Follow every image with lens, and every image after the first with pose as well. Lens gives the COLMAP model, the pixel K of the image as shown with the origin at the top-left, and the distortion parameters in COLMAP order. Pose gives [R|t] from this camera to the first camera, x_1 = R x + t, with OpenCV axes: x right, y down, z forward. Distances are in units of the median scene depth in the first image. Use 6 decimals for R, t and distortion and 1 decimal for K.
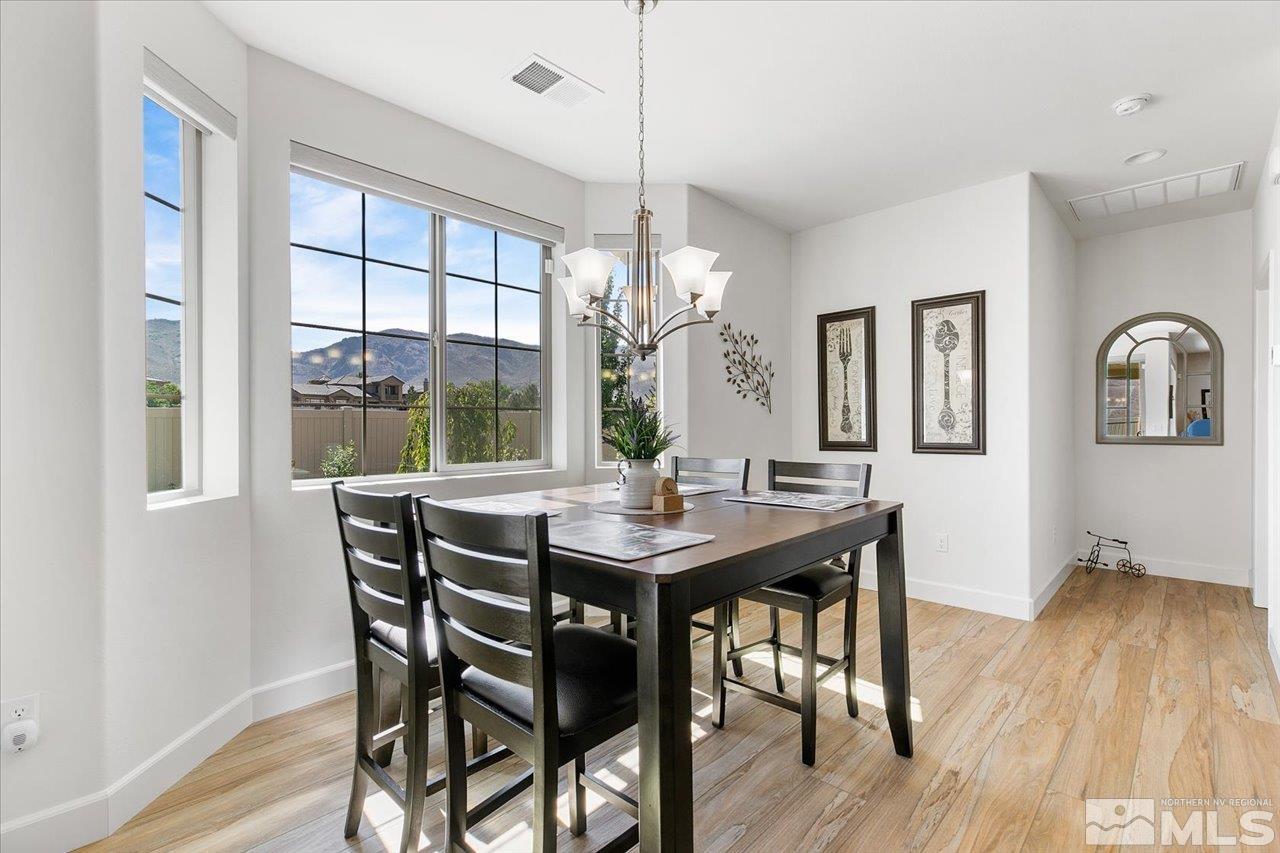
lens RADIAL K [[583.7, 0, 636.0], [0, 583.7, 424.8], [0, 0, 1]] dist [0.008928, -0.000763]
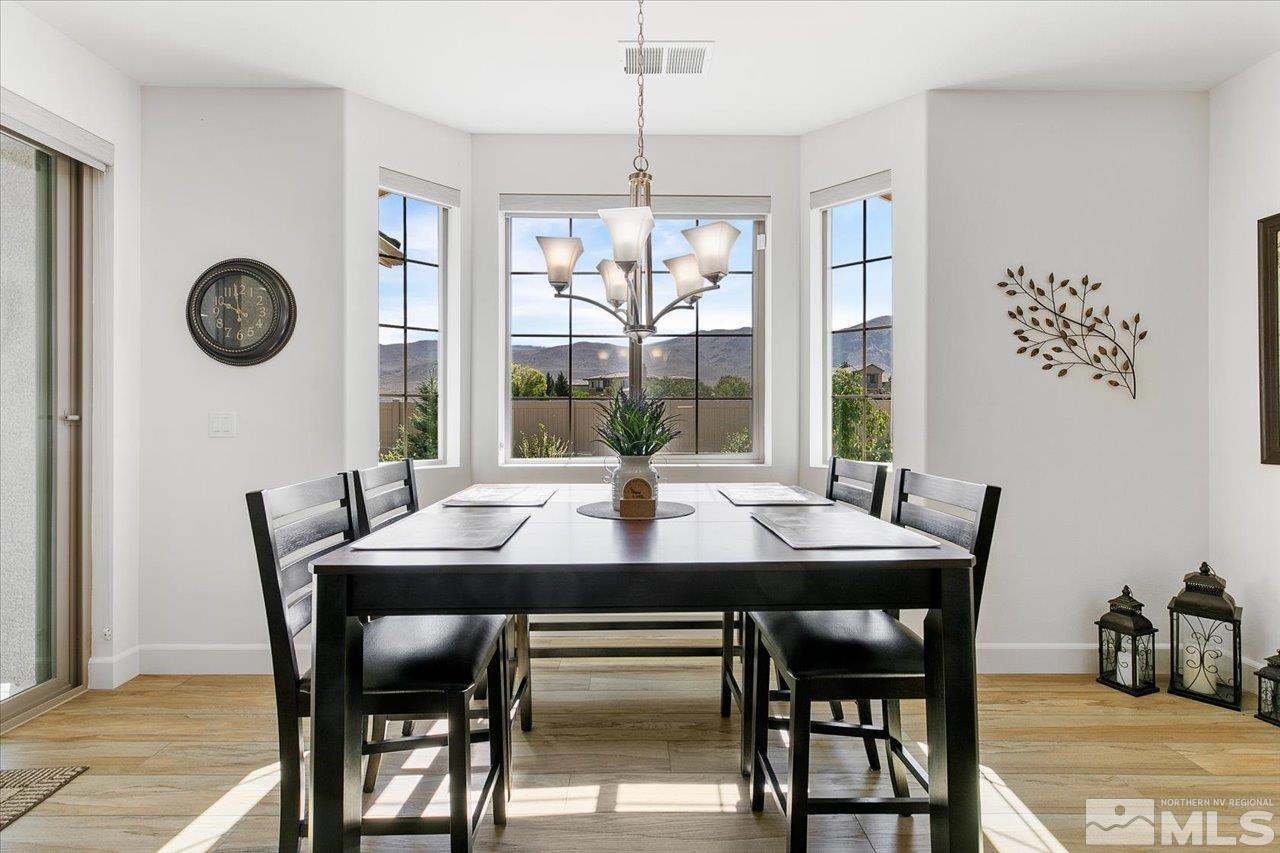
lens RADIAL K [[583.7, 0, 625.6], [0, 583.7, 409.7], [0, 0, 1]] dist [0.008928, -0.000763]
pose [[0.692727, -0.003441, -0.721191, 0.328204], [-0.001482, 0.999980, -0.006195, -0.003001], [0.721198, 0.005361, 0.692708, 0.195969]]
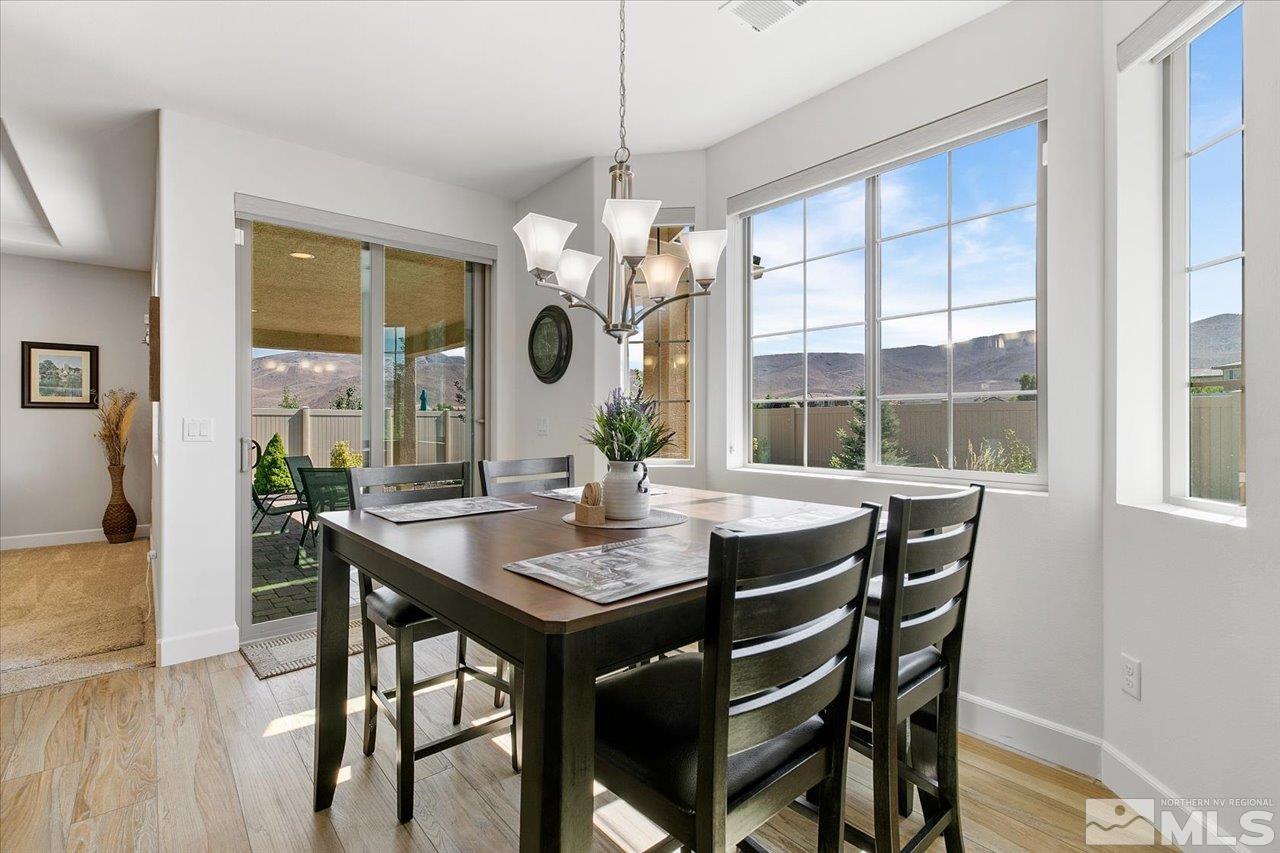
lens RADIAL K [[583.7, 0, 637.0], [0, 583.7, 417.8], [0, 0, 1]] dist [0.008928, -0.000763]
pose [[-0.105583, -0.003619, -0.994404, 0.442238], [0.002872, 0.999988, -0.003945, 0.000446], [0.994406, -0.003272, -0.105571, 0.578387]]
